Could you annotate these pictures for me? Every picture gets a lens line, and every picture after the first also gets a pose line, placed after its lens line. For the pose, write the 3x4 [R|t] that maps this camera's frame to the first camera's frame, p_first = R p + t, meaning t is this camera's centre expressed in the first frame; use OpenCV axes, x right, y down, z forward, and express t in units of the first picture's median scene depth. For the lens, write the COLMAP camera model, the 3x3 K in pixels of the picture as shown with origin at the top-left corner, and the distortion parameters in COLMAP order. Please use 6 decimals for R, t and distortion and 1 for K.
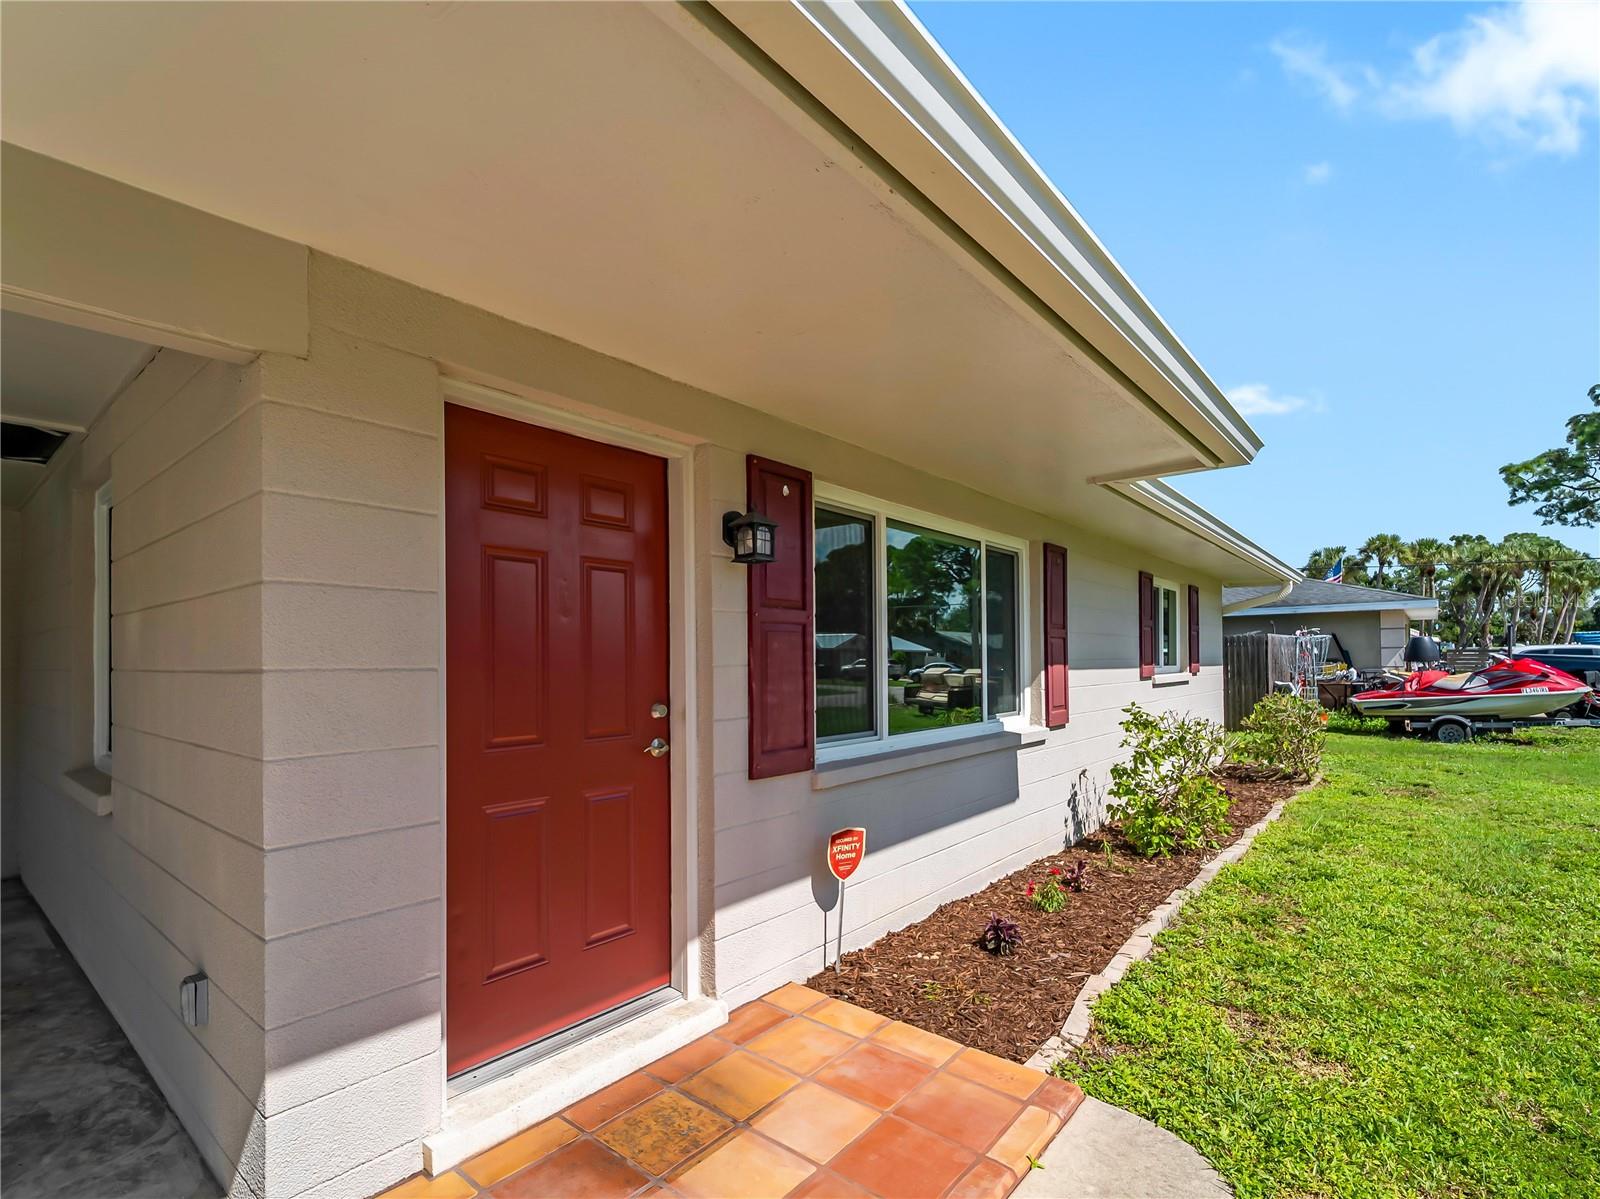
lens RADIAL K [[759.5, 0, 827.0], [0, 759.5, 660.1], [0, 0, 1]] dist [-0.003293, -0.000941]
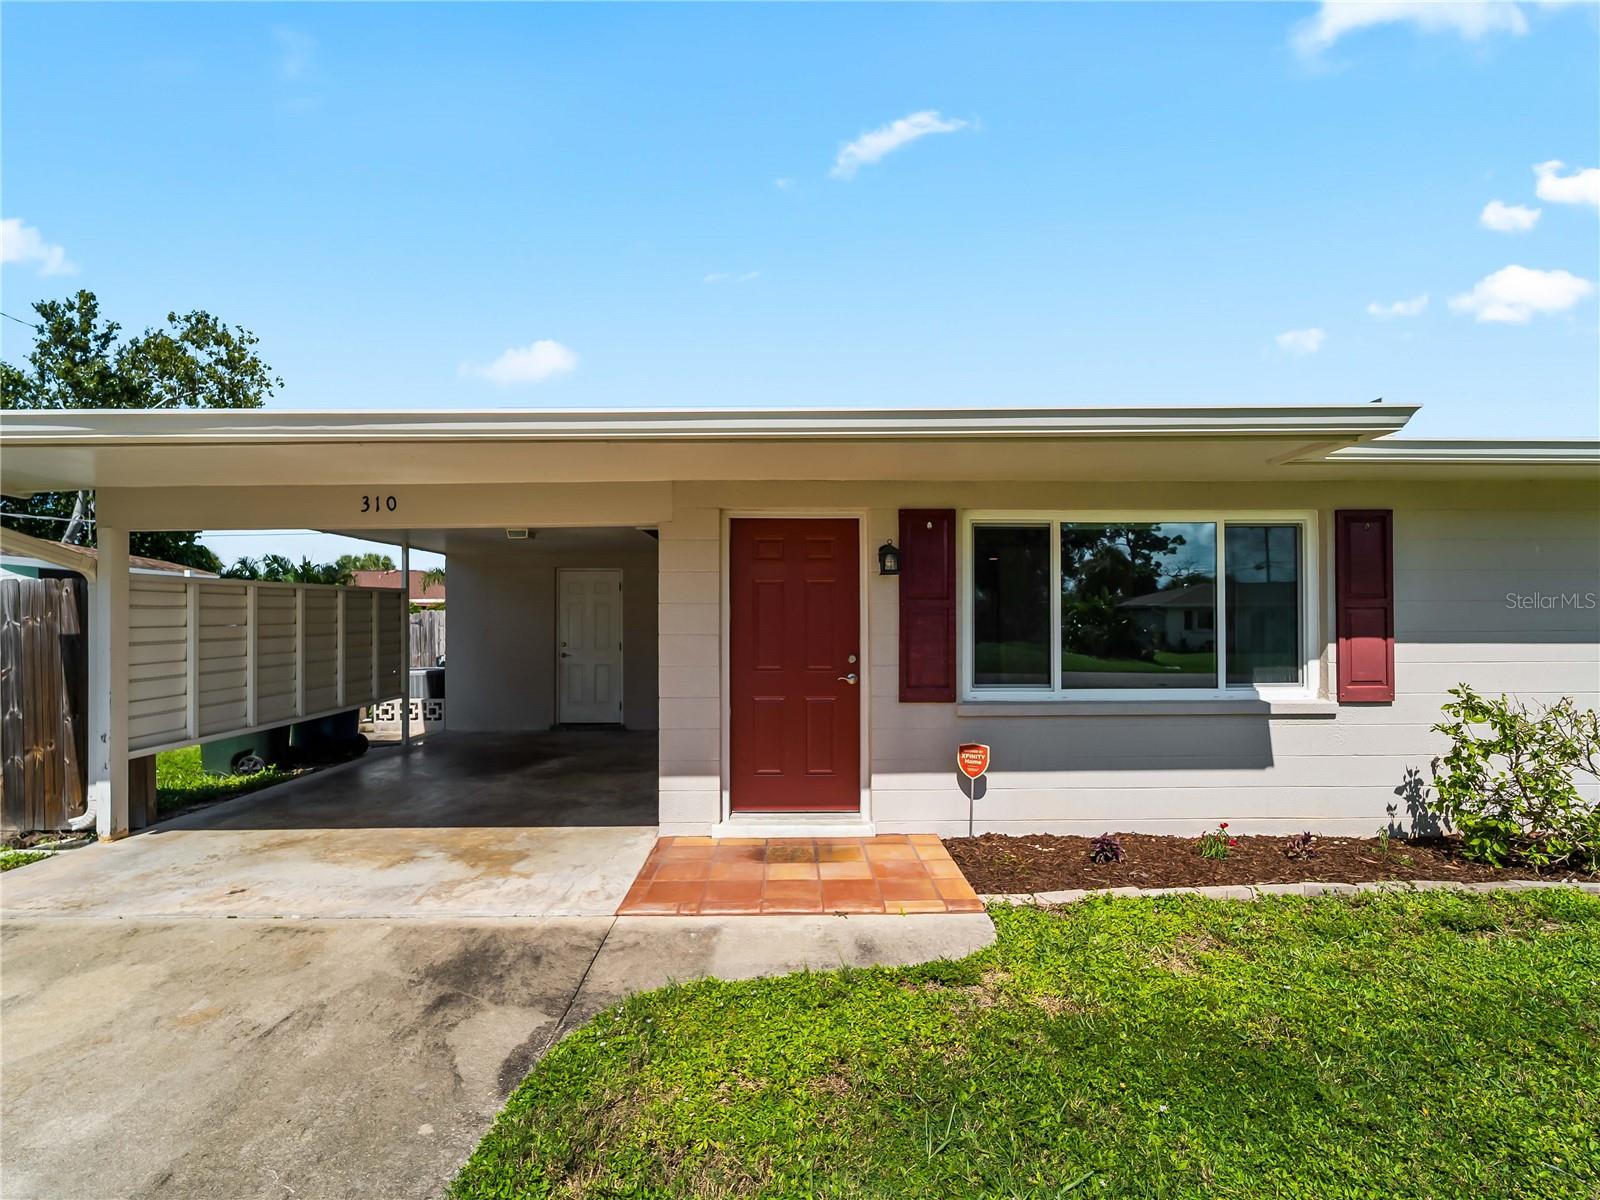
lens RADIAL K [[773.4, 0, 807.1], [0, 773.4, 618.4], [0, 0, 1]] dist [0.000245, -0.000535]
pose [[0.638018, 0.005131, -0.770005, 1.156452], [-0.002740, 0.999987, 0.004392, -0.037796], [0.770017, -0.000692, 0.638023, -0.269585]]
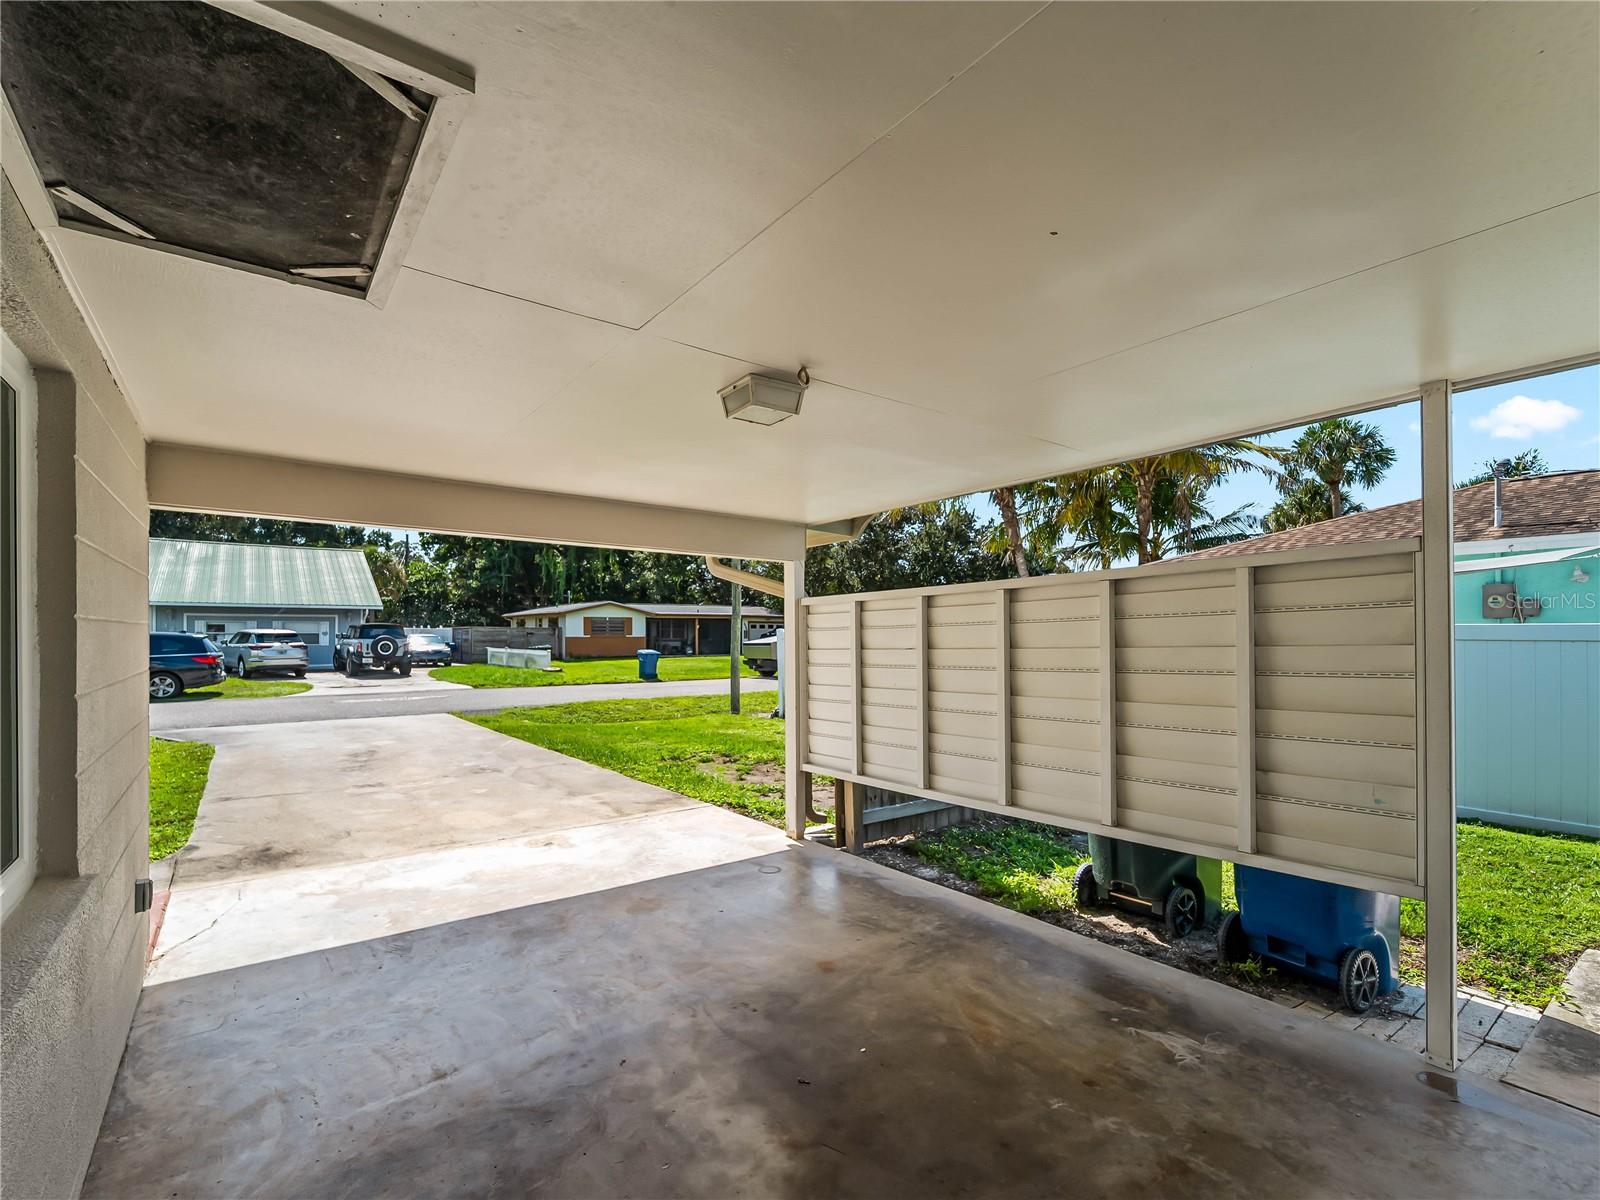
lens RADIAL K [[729.3, 0, 806.7], [0, 729.3, 633.6], [0, 0, 1]] dist [-0.003295, -0.001100]
pose [[-0.971759, 0.012294, 0.235654, -1.785056], [0.010075, 0.999893, -0.010618, -0.024659], [-0.235760, -0.007943, -0.971779, 1.519680]]
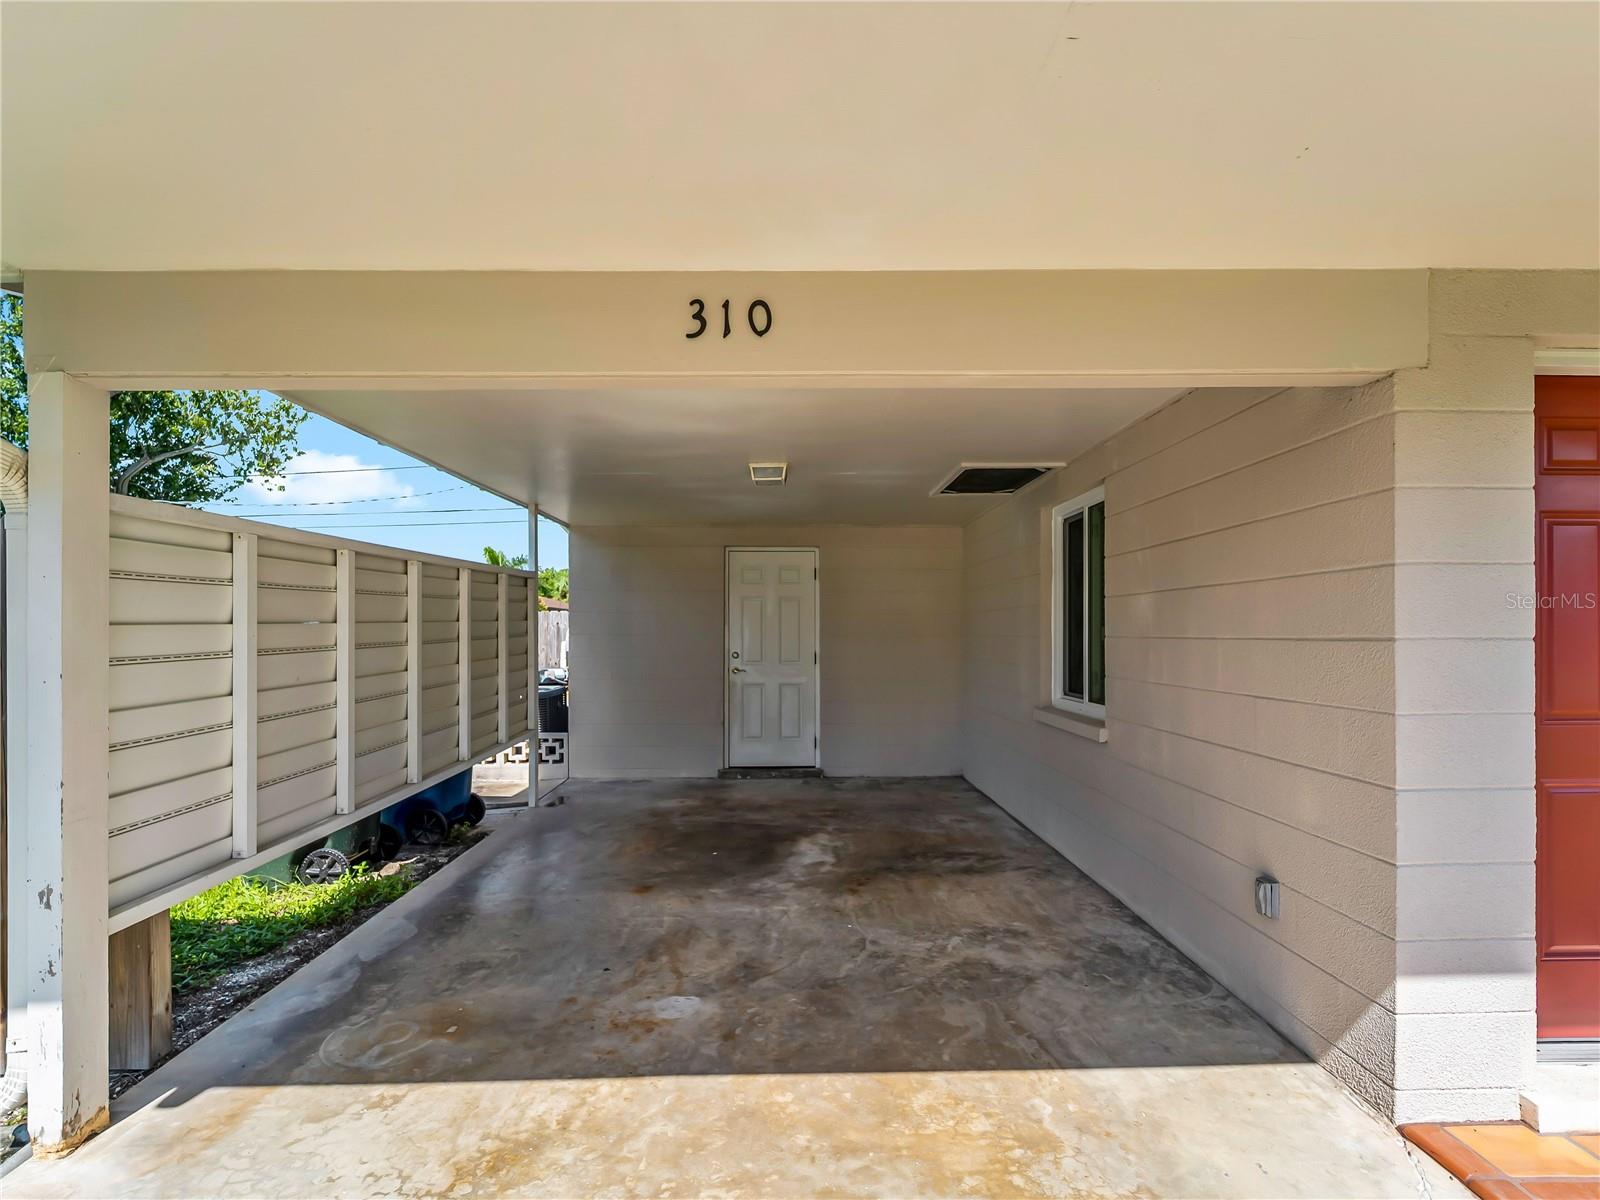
lens RADIAL K [[762.1, 0, 801.9], [0, 762.1, 630.2], [0, 0, 1]] dist [0.000408, 0.000600]
pose [[0.649778, 0.009198, -0.760068, -0.273576], [-0.003480, 0.999952, 0.009126, -0.004615], [0.760116, -0.003285, 0.649779, -0.307146]]
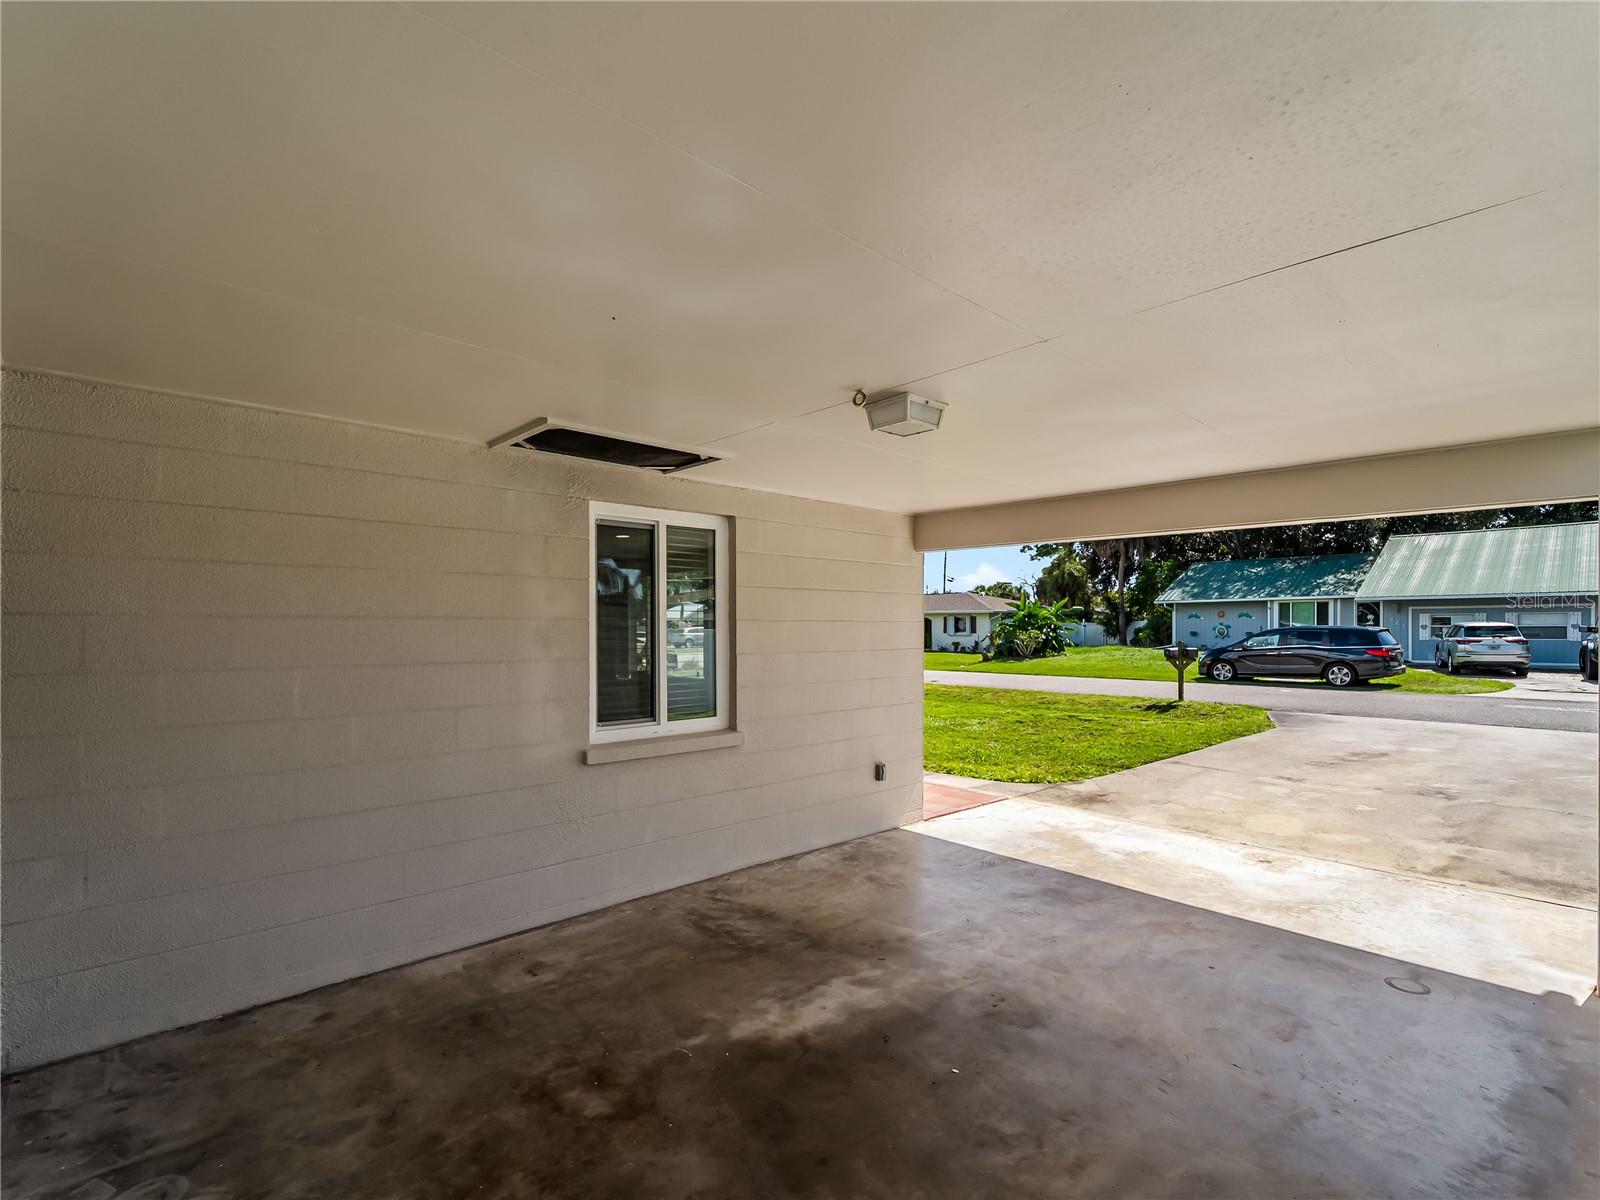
lens RADIAL K [[729.3, 0, 806.7], [0, 729.3, 633.6], [0, 0, 1]] dist [-0.003295, -0.001100]
pose [[0.134026, 0.003744, 0.990971, -2.510091], [-0.008286, 0.999962, -0.002657, -0.023493], [-0.990943, -0.007855, 0.134052, 0.672891]]
